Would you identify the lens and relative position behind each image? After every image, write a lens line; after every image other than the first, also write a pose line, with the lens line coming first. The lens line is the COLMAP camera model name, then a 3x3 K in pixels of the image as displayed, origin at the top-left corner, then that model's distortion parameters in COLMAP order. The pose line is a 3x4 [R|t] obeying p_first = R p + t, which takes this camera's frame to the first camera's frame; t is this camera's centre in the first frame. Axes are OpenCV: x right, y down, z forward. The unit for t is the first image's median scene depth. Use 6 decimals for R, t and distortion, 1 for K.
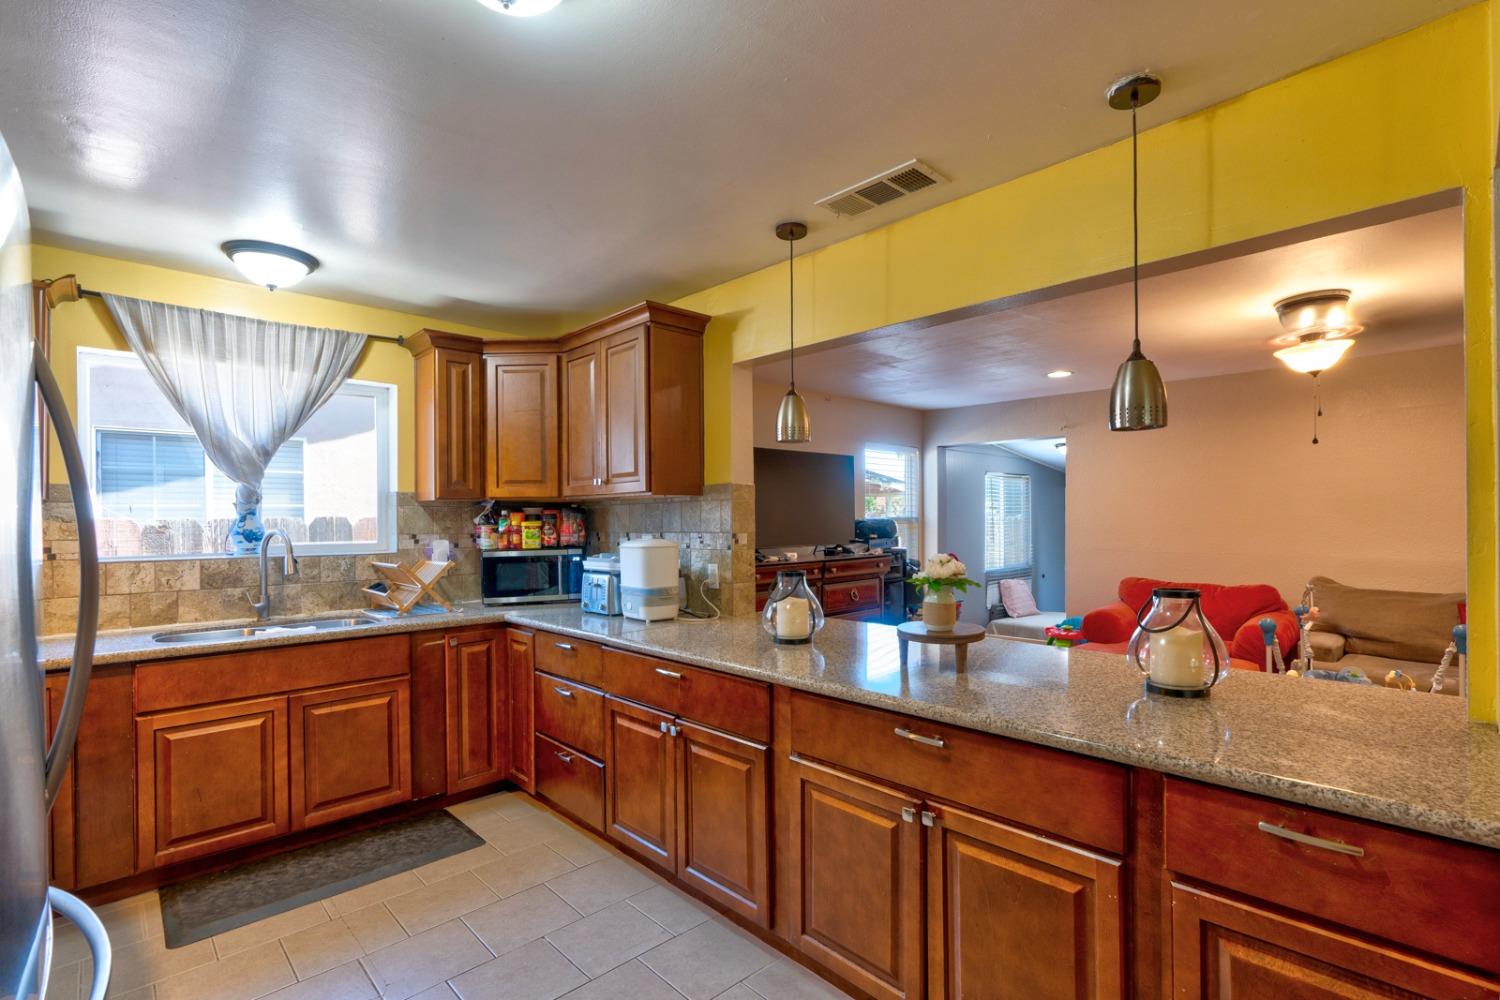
lens RADIAL K [[684.5, 0, 761.2], [0, 684.5, 521.8], [0, 0, 1]] dist [-0.009975, 0.005027]
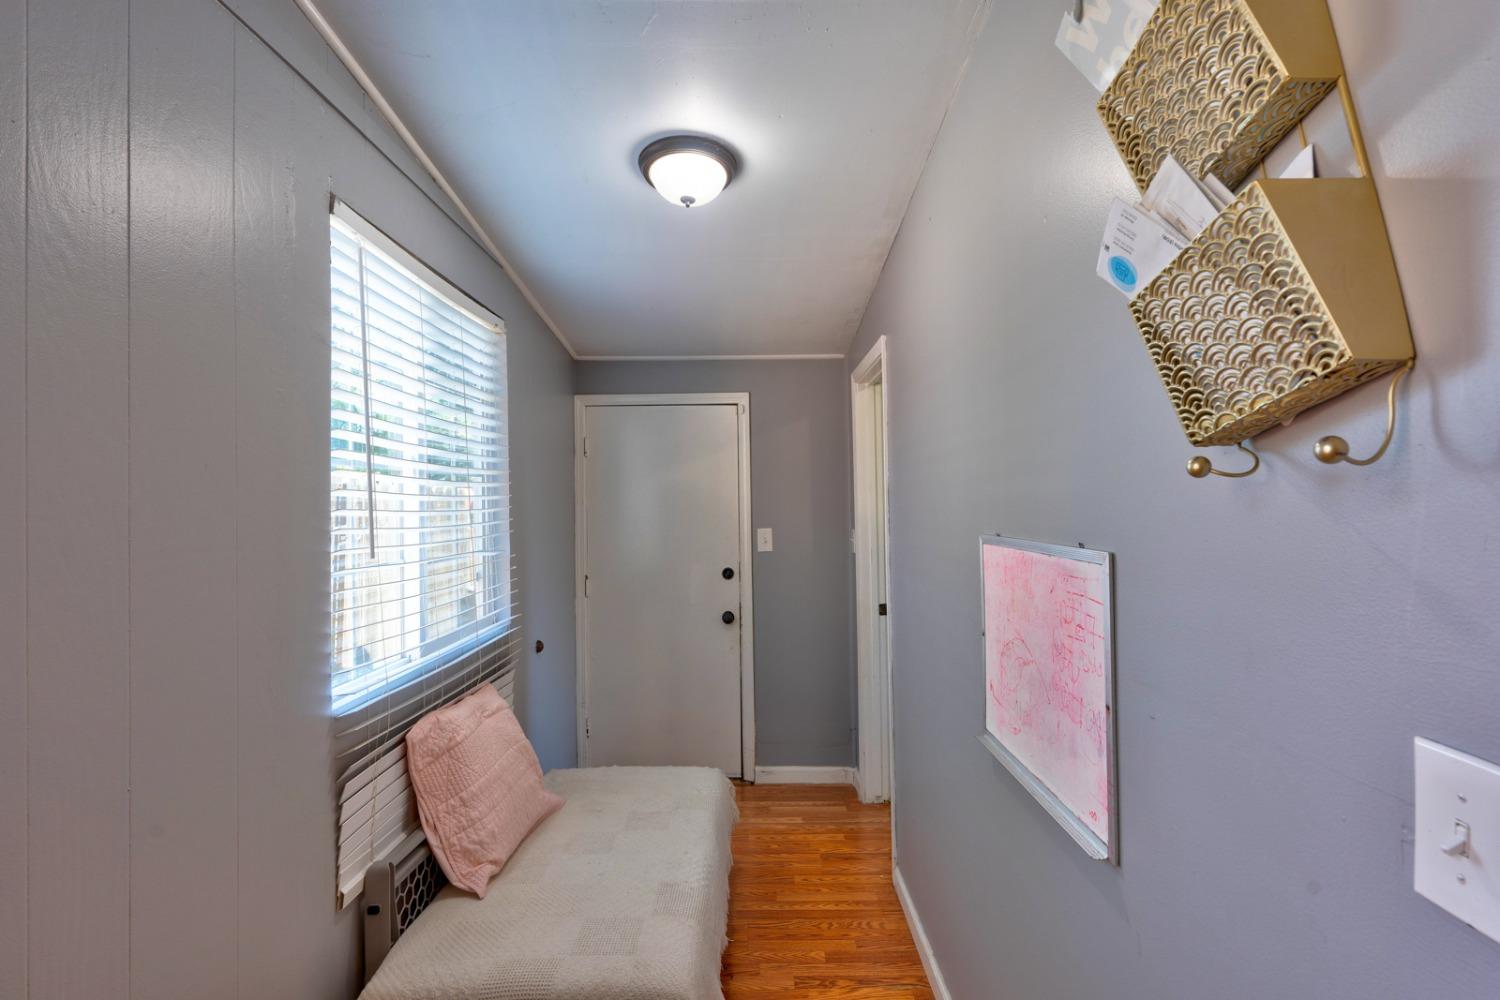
lens RADIAL K [[715.2, 0, 748.2], [0, 715.2, 498.5], [0, 0, 1]] dist [-0.011881, 0.001687]
pose [[0.687556, 0.005654, 0.726109, 0.650823], [0.002447, 0.999946, -0.010104, 0.037056], [-0.726127, 0.008724, 0.687505, 1.925119]]
